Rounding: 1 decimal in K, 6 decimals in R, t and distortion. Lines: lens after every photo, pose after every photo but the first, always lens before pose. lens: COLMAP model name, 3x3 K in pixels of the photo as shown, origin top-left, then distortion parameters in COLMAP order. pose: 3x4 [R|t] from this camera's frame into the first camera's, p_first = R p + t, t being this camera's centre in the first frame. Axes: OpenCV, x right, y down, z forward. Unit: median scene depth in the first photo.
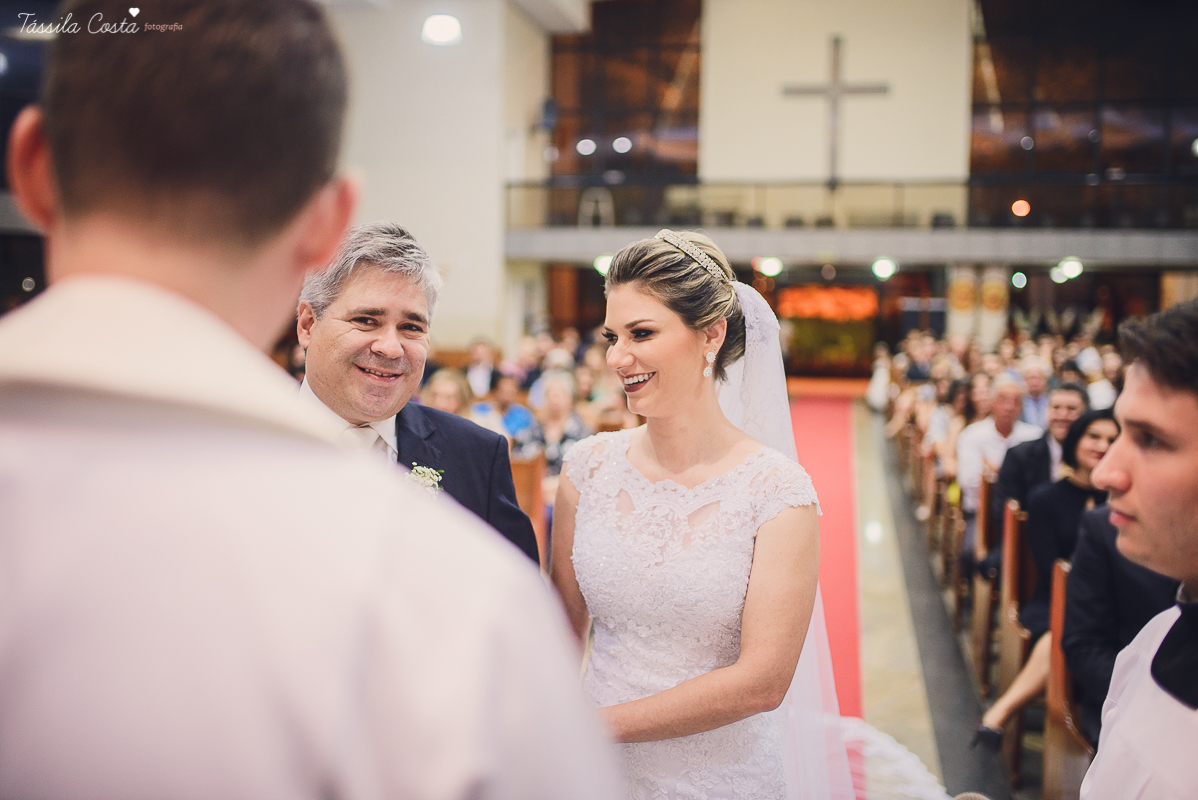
lens RADIAL K [[1224.5, 0, 611.5], [0, 1224.5, 400.3], [0, 0, 1]] dist [0.084717, 0.000000]
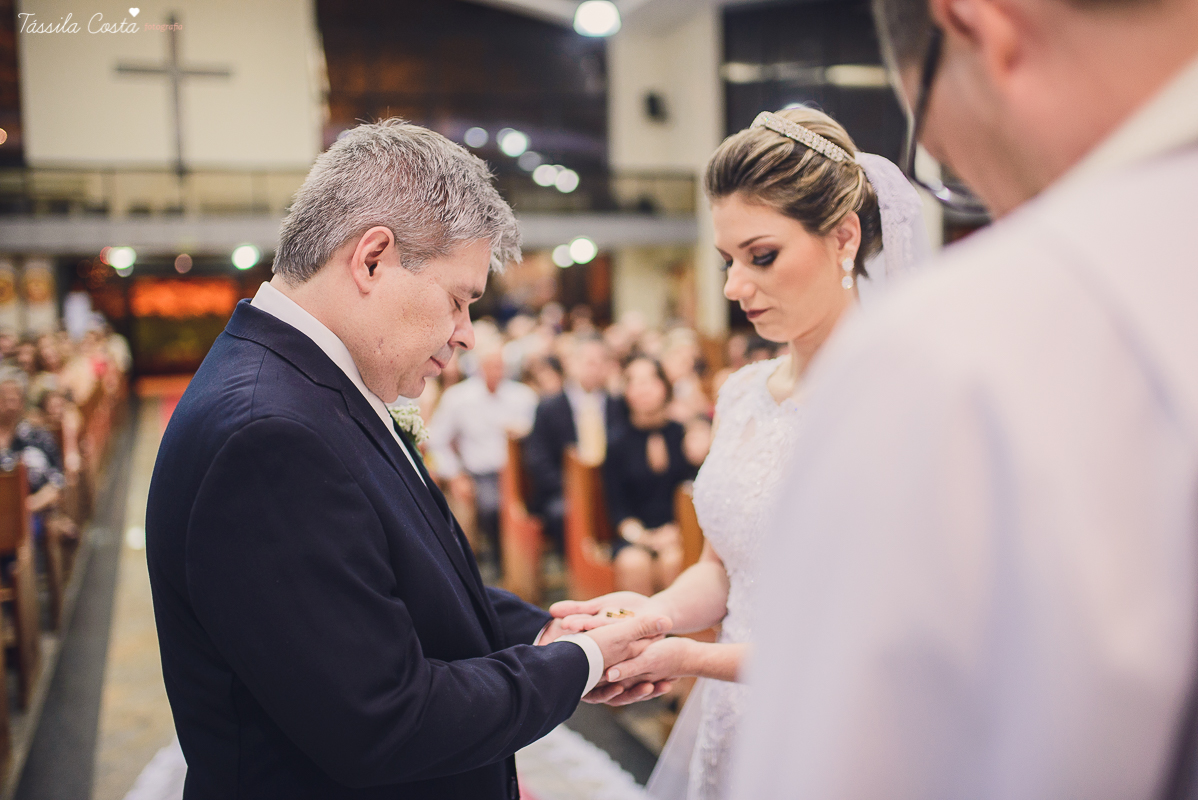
lens RADIAL K [[1224.5, 0, 593.6], [0, 1224.5, 395.1], [0, 0, 1]] dist [0.084717, 0.000000]
pose [[0.867835, -0.086105, 0.489334, -0.130172], [0.085178, 0.996072, 0.024208, 0.006622], [-0.489496, 0.020672, 0.871761, 0.064291]]
